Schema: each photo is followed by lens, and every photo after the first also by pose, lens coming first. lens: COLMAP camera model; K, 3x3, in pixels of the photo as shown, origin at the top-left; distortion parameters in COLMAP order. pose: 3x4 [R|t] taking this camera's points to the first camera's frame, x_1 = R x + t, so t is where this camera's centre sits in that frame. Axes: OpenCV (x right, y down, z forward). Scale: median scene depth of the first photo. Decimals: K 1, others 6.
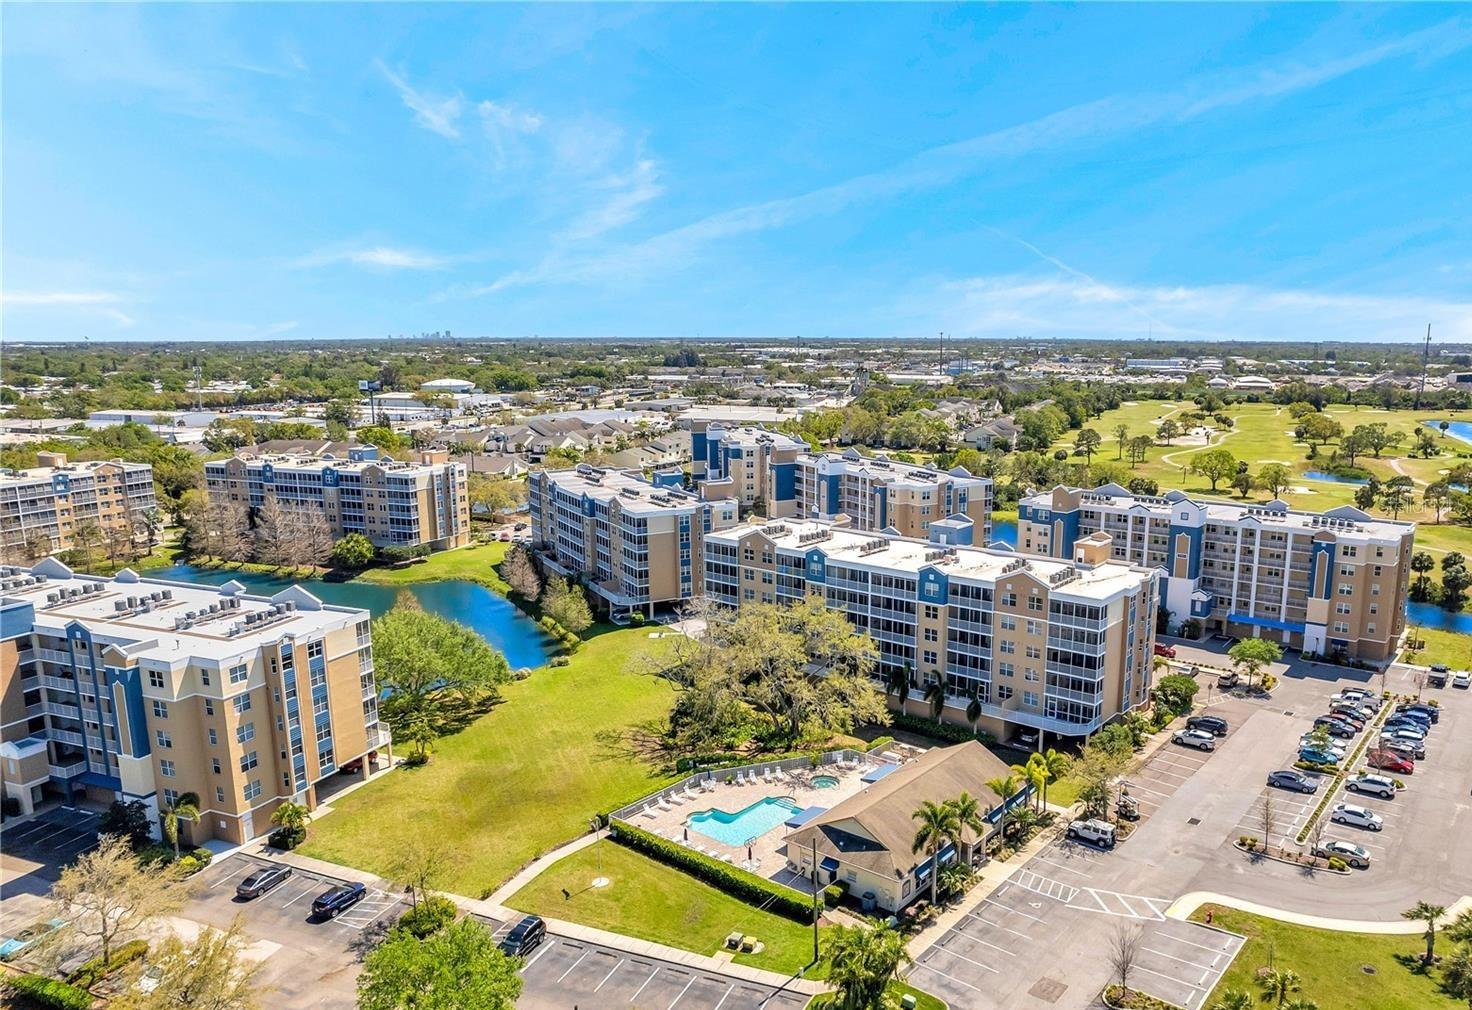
lens RADIAL K [[1021.3, 0, 813.3], [0, 1021.3, 539.3], [0, 0, 1]] dist [-0.044152, 0.000734]
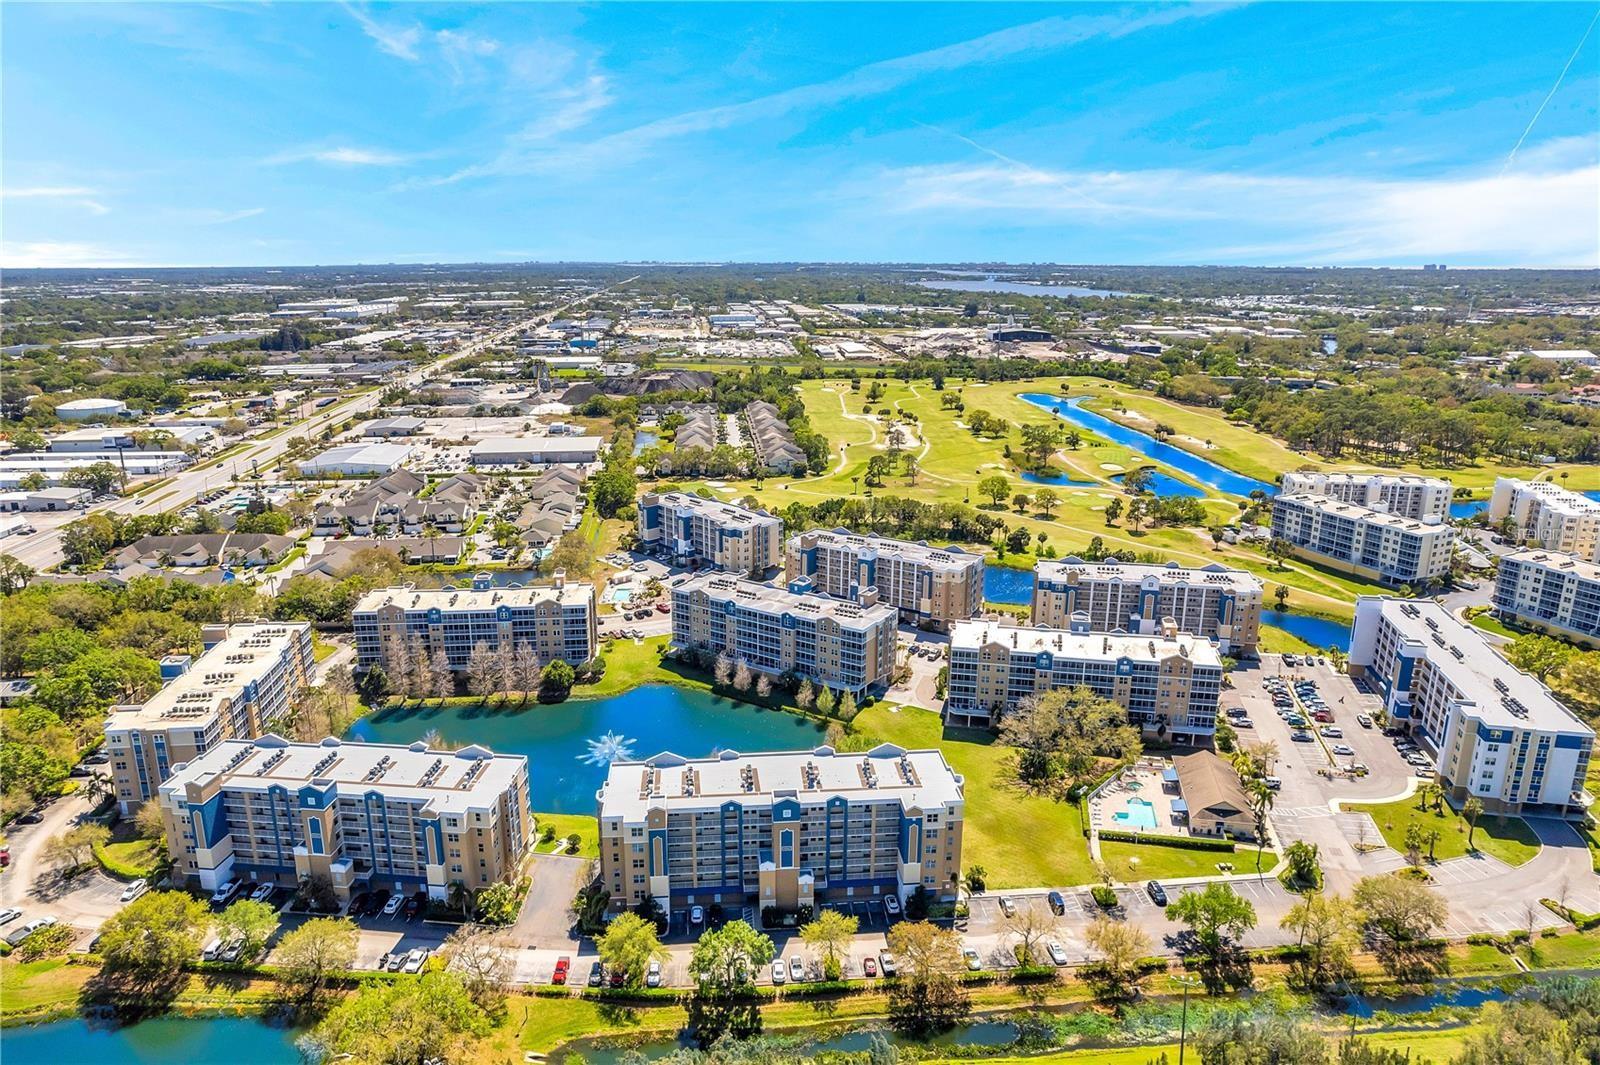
lens RADIAL K [[1028.8, 0, 800.0], [0, 1028.8, 532.5], [0, 0, 1]] dist [-0.074399, 0.069635]
pose [[0.898143, -0.112997, 0.424937, -1.179486], [0.084589, 0.992766, 0.085205, -0.406409], [-0.431491, -0.040582, 0.901204, -0.398940]]
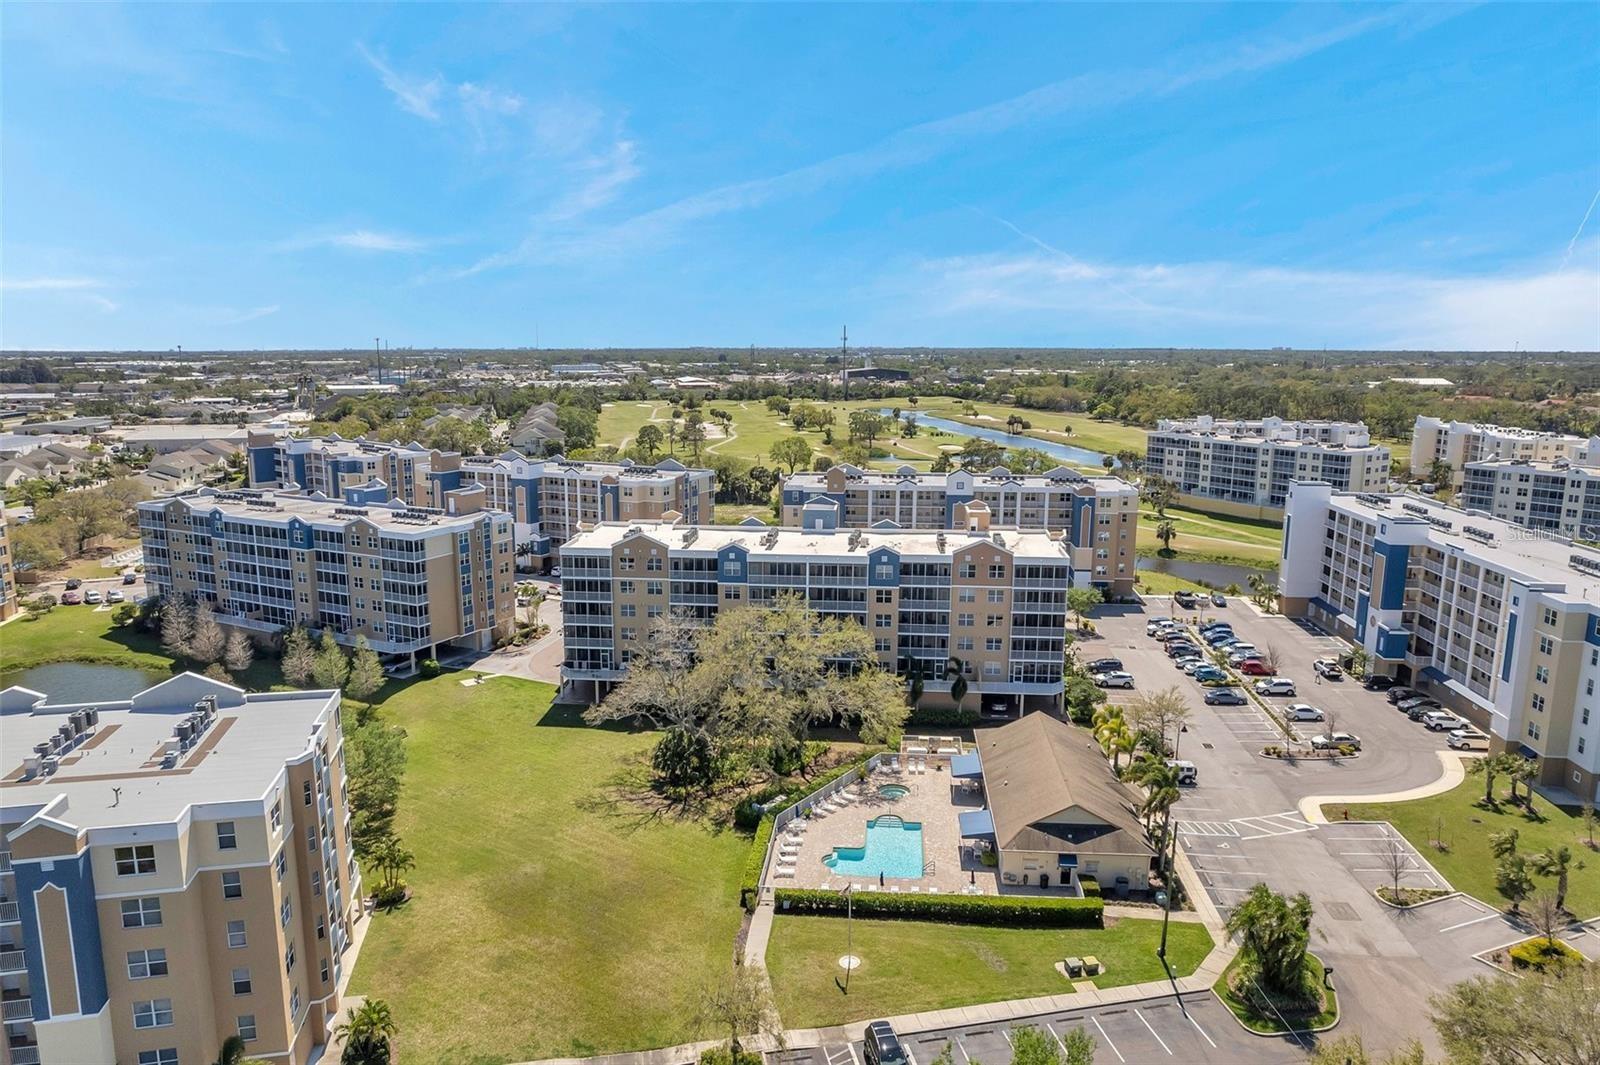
lens RADIAL K [[1030.6, 0, 785.3], [0, 1030.6, 533.8], [0, 0, 1]] dist [-0.058876, 0.041760]
pose [[0.850021, -0.096684, 0.517799, -0.458925], [0.104783, 0.994401, 0.013664, -0.008857], [-0.516221, 0.042642, 0.855393, 0.235239]]
